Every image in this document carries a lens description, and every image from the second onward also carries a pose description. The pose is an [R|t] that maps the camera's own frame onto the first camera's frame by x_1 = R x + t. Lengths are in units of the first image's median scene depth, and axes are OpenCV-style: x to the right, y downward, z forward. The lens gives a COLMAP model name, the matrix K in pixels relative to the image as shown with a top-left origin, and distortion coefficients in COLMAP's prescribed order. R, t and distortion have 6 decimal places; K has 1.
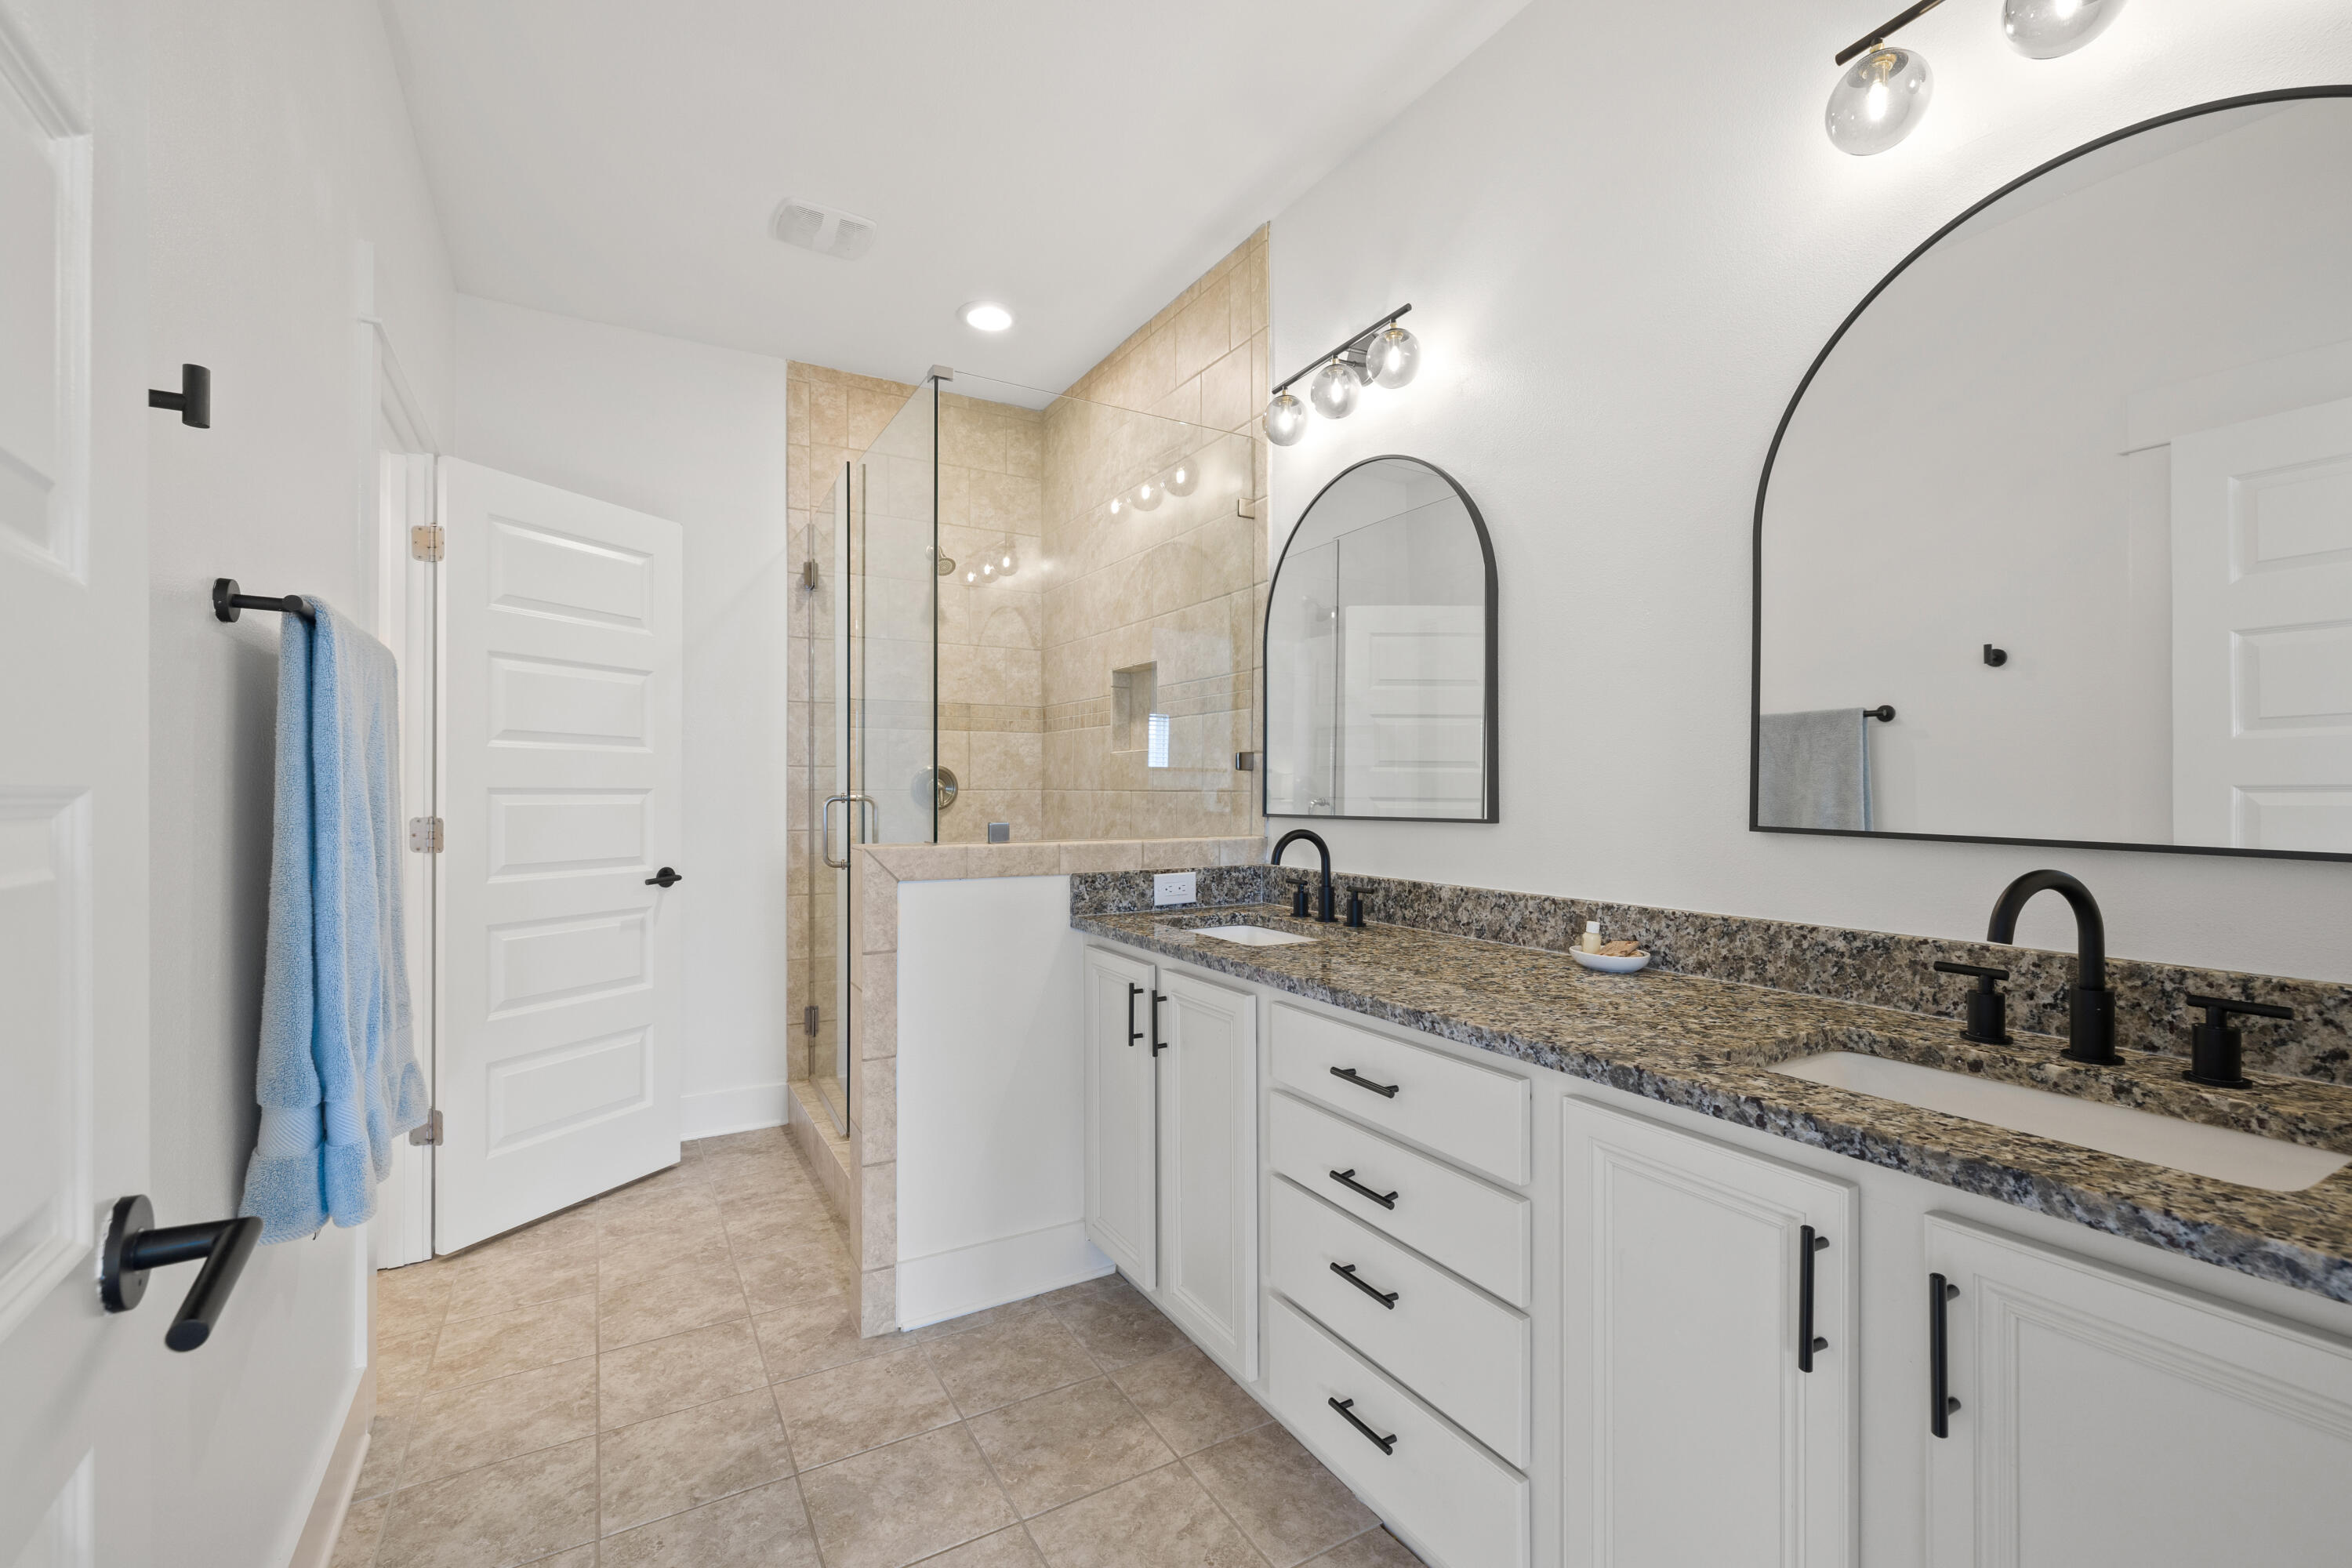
lens RADIAL K [[990.7, 0, 1172.5], [0, 990.7, 788.4], [0, 0, 1]] dist [0.003774, -0.000388]
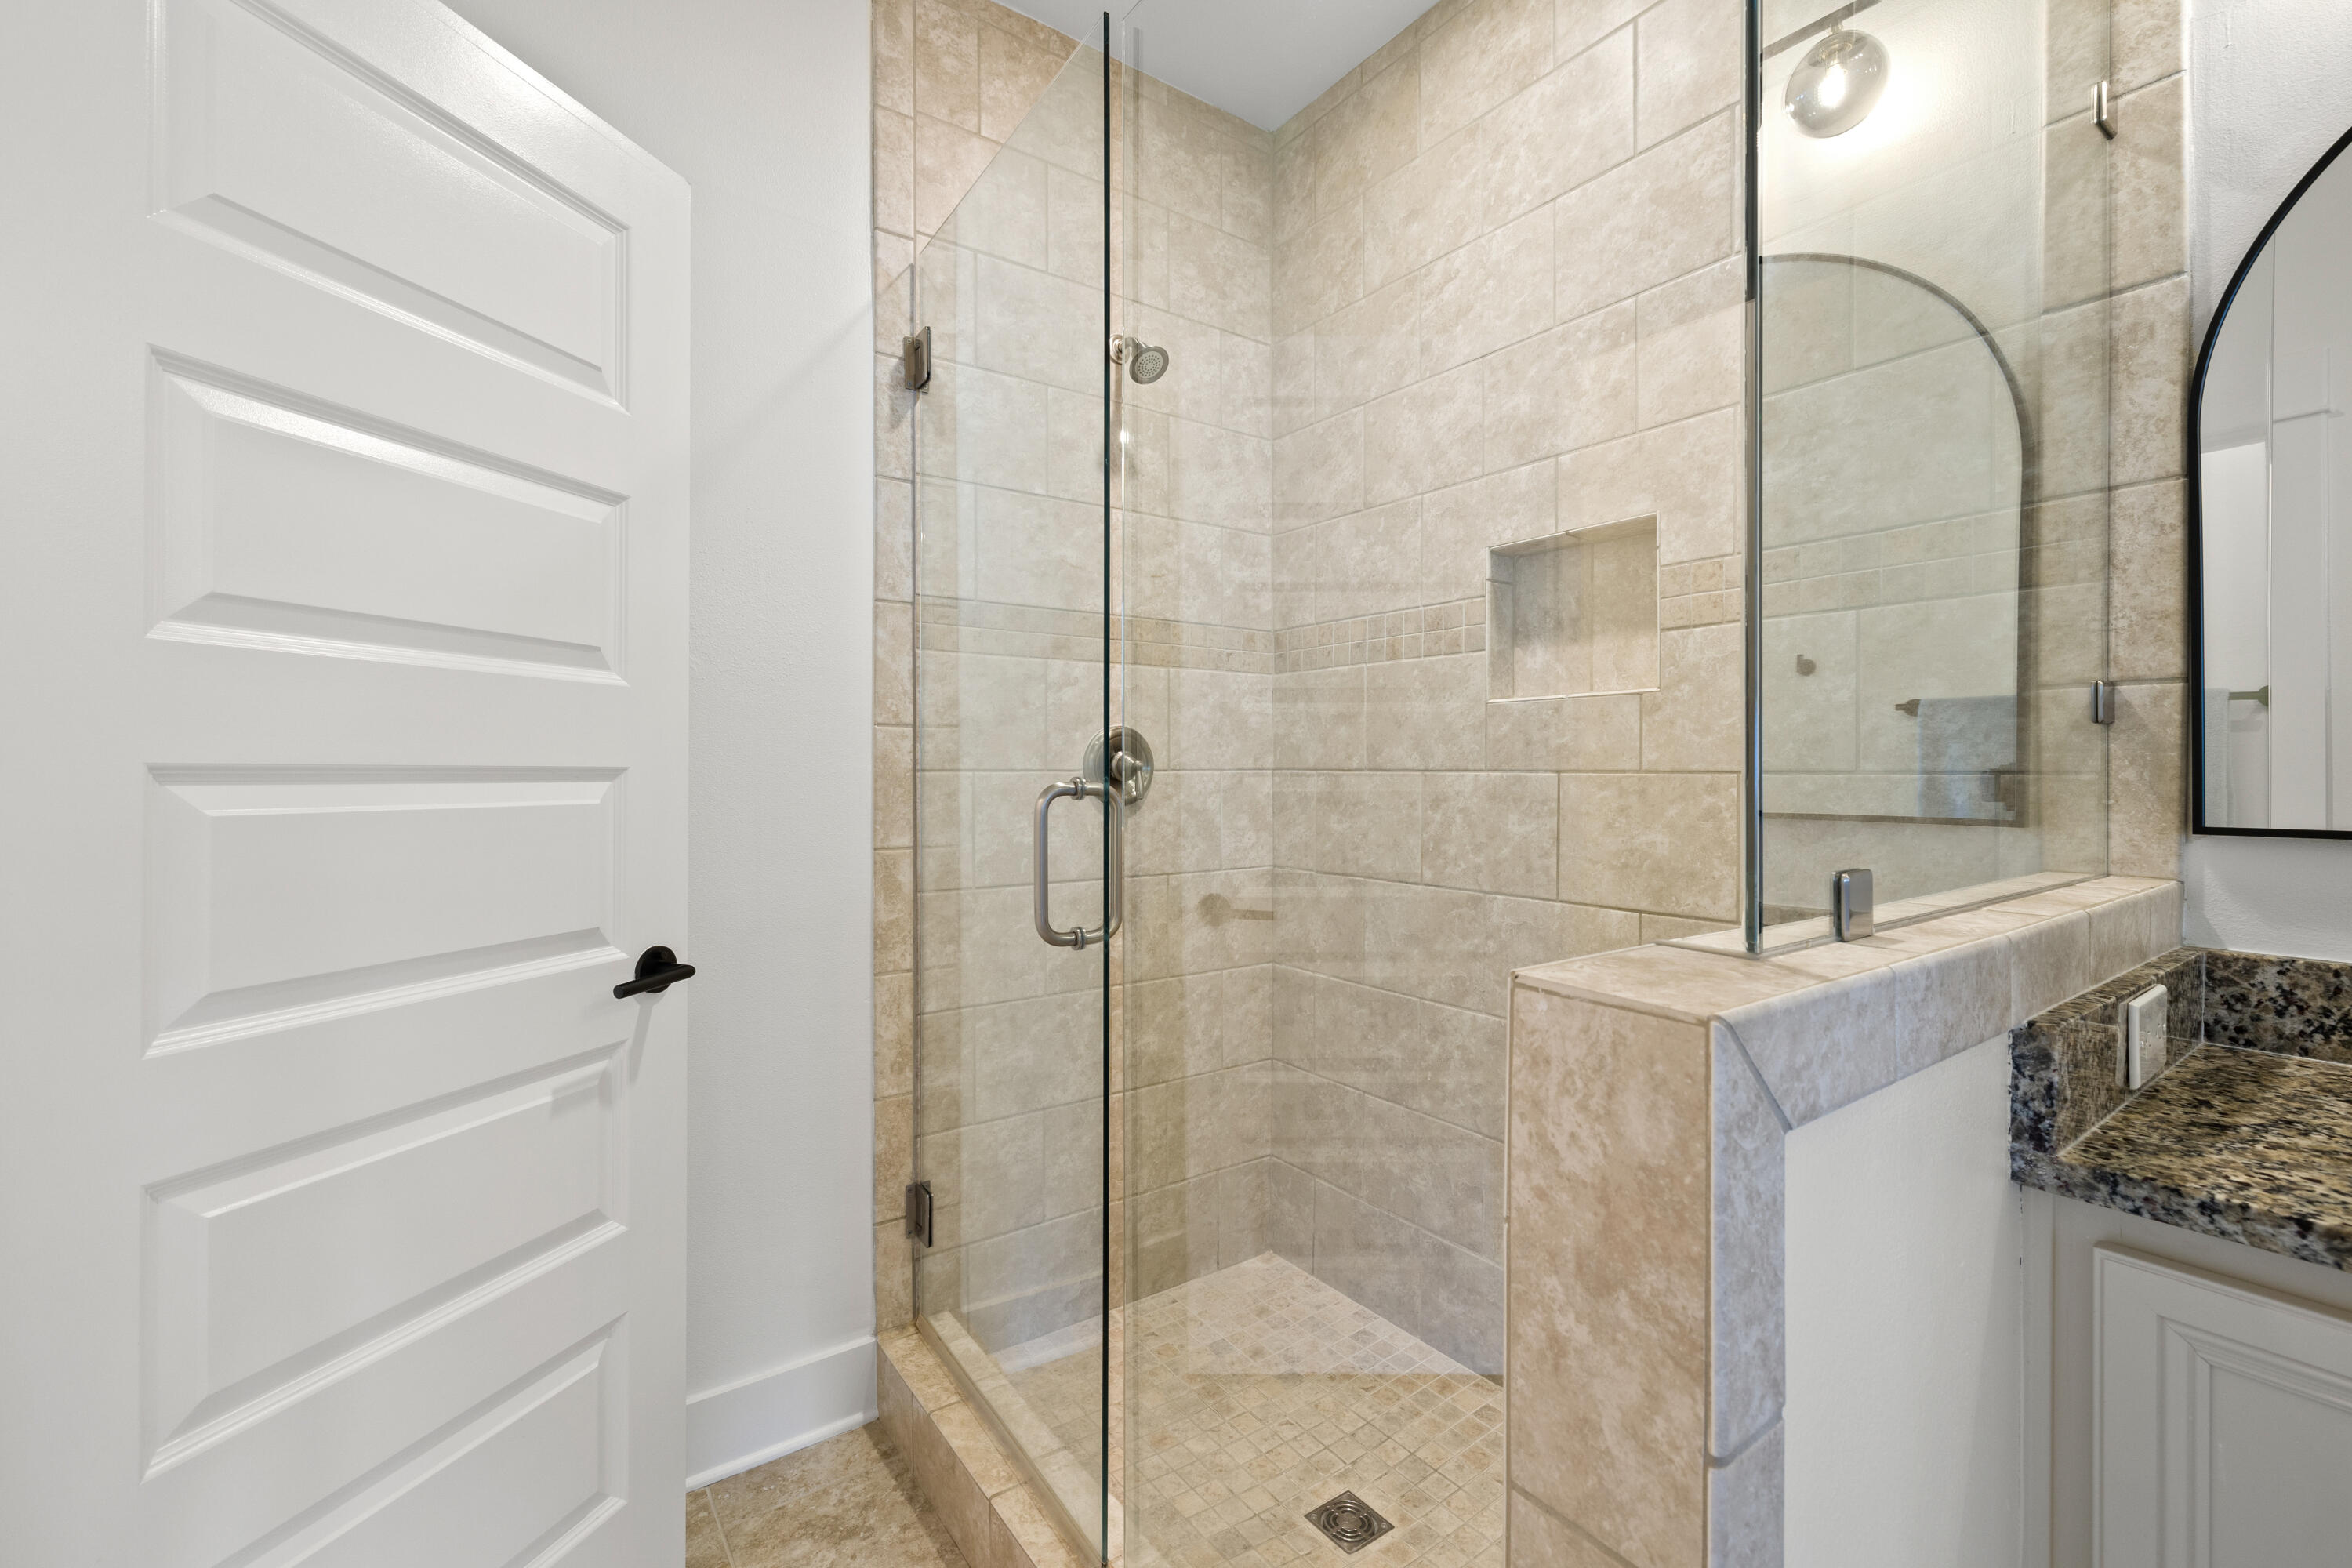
lens RADIAL K [[1004.6, 0, 1171.2], [0, 1004.6, 766.9], [0, 0, 1]] dist [-0.001307, -0.000065]
pose [[0.997156, 0.000799, 0.075355, -0.270730], [-0.000738, 0.999999, -0.000838, 0.000010], [-0.075356, 0.000780, 0.997156, 0.460517]]
